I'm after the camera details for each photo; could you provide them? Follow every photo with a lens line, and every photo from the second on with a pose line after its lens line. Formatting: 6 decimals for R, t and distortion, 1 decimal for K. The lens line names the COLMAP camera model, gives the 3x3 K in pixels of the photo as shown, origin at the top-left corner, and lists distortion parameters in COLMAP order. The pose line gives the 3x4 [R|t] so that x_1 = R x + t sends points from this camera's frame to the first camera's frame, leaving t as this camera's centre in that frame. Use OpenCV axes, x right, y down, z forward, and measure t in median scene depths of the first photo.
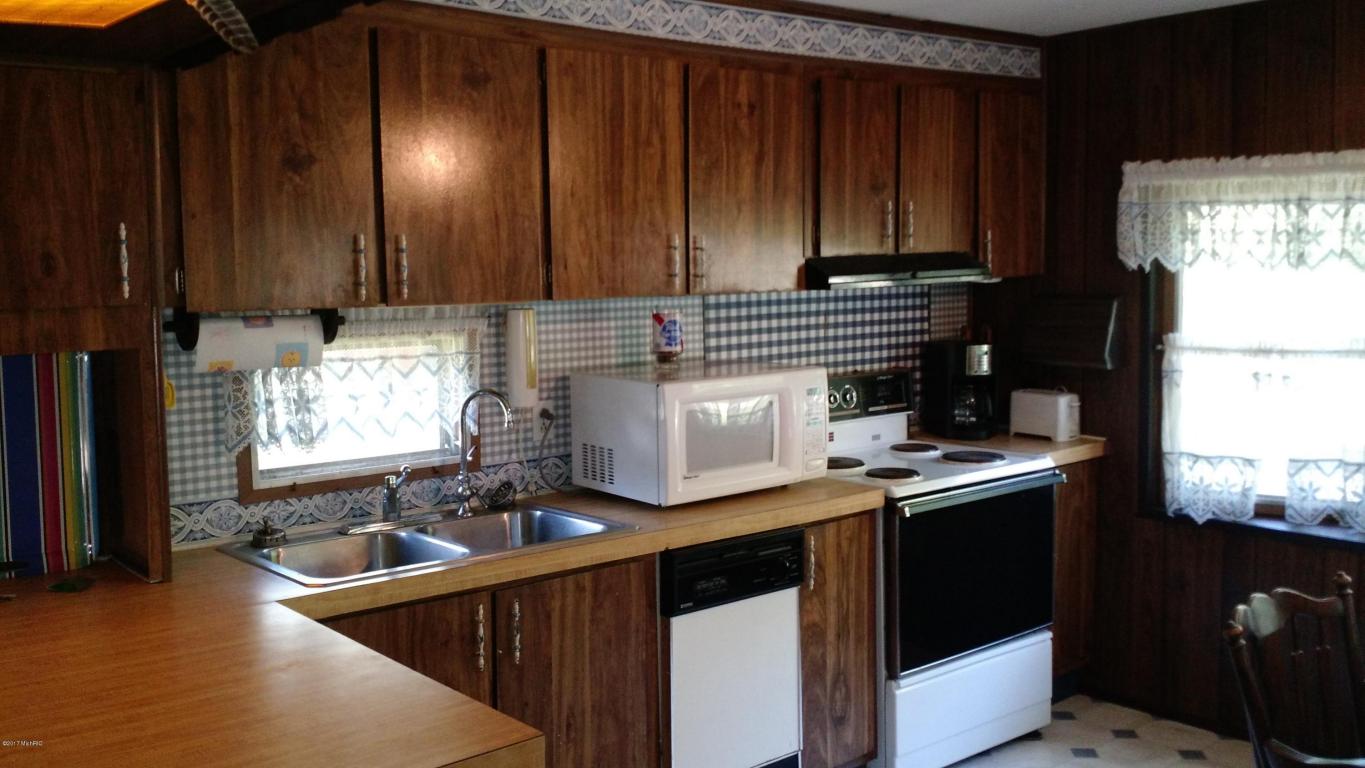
lens RADIAL K [[1264.9, 0, 682.5], [0, 1264.9, 384.0], [0, 0, 1]] dist [0.146355, -0.335108]
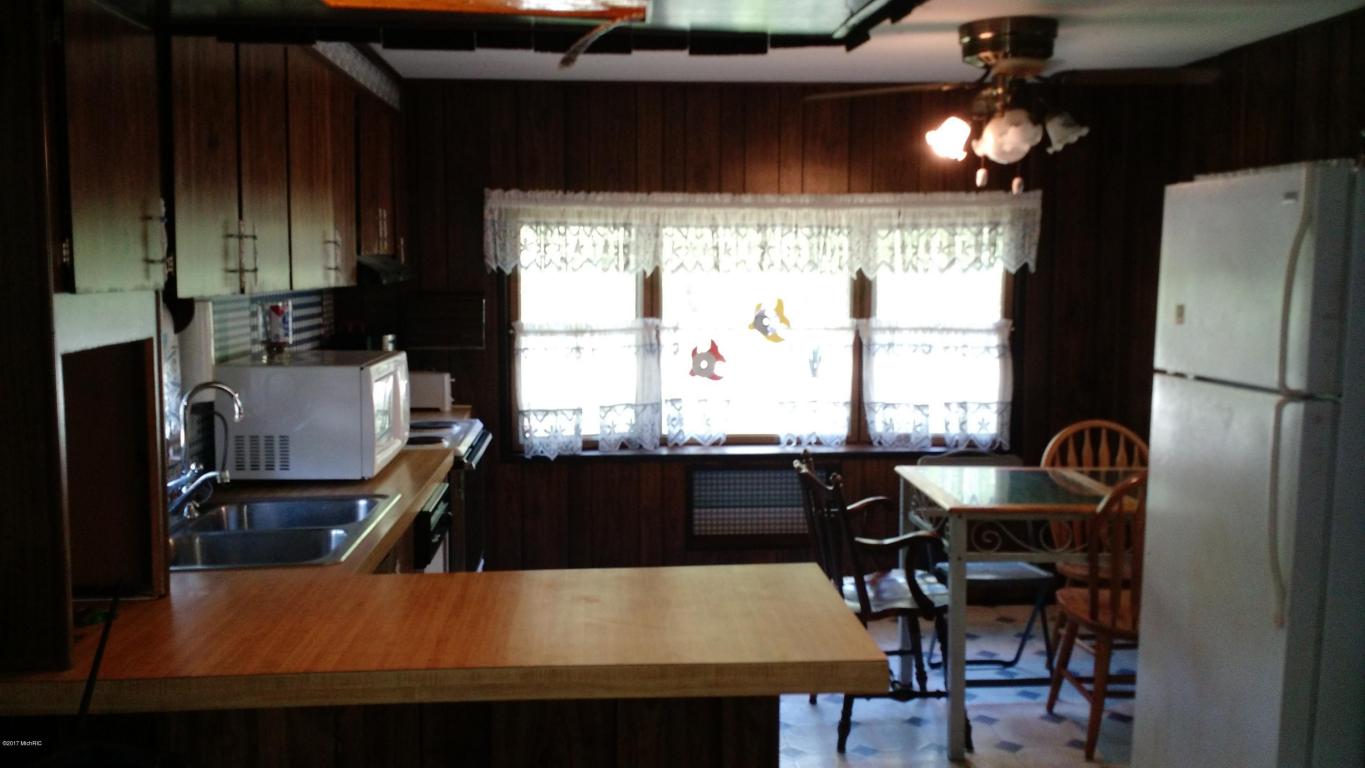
lens RADIAL K [[1264.9, 0, 682.5], [0, 1264.9, 384.0], [0, 0, 1]] dist [0.146355, -0.335108]
pose [[0.588441, -0.063270, 0.806061, -0.604378], [0.073099, 0.997014, 0.024895, 0.005446], [-0.805229, 0.044273, 0.591309, 0.096988]]
